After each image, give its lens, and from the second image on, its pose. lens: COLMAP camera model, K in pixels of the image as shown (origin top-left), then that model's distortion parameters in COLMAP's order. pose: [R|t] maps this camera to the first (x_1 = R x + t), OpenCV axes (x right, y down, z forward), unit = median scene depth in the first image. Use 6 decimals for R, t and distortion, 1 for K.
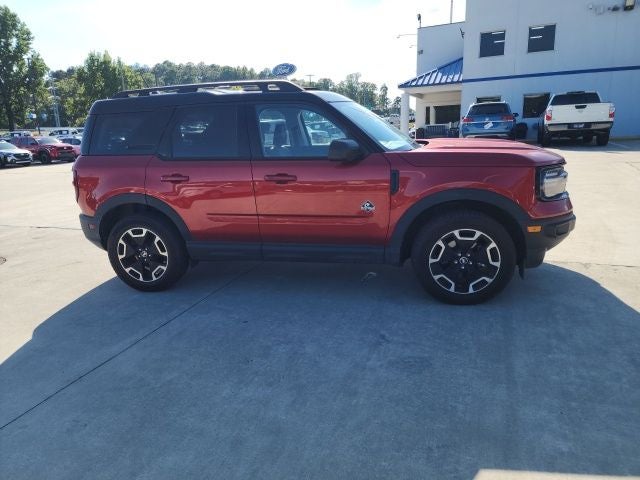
lens RADIAL K [[430.0, 0, 310.7], [0, 430.0, 229.2], [0, 0, 1]] dist [0.071290, -0.066821]
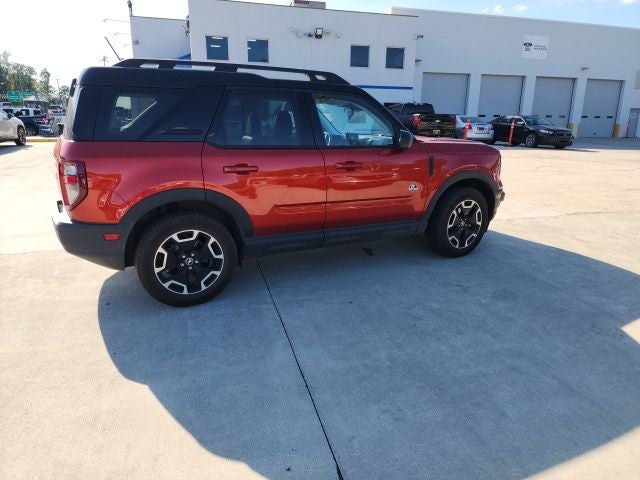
lens RADIAL K [[430.0, 0, 316.4], [0, 430.0, 236.7], [0, 0, 1]] dist [0.071290, -0.066821]
pose [[0.765048, -0.118039, 0.633063, -0.790860], [0.105706, 0.992742, 0.057359, -0.012713], [-0.635238, 0.023036, 0.771972, 0.221671]]
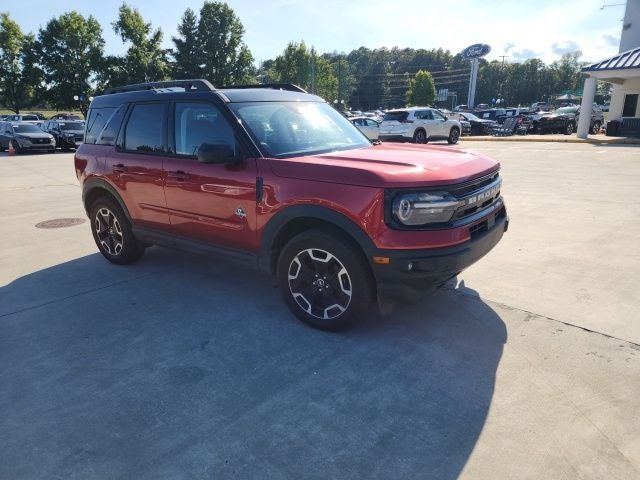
lens RADIAL K [[430.0, 0, 308.8], [0, 430.0, 241.3], [0, 0, 1]] dist [0.071290, -0.066821]
pose [[0.914110, 0.135640, -0.382104, 0.606694], [-0.114375, 0.990375, 0.077947, -0.074801], [0.388999, -0.027549, 0.920826, 0.144957]]
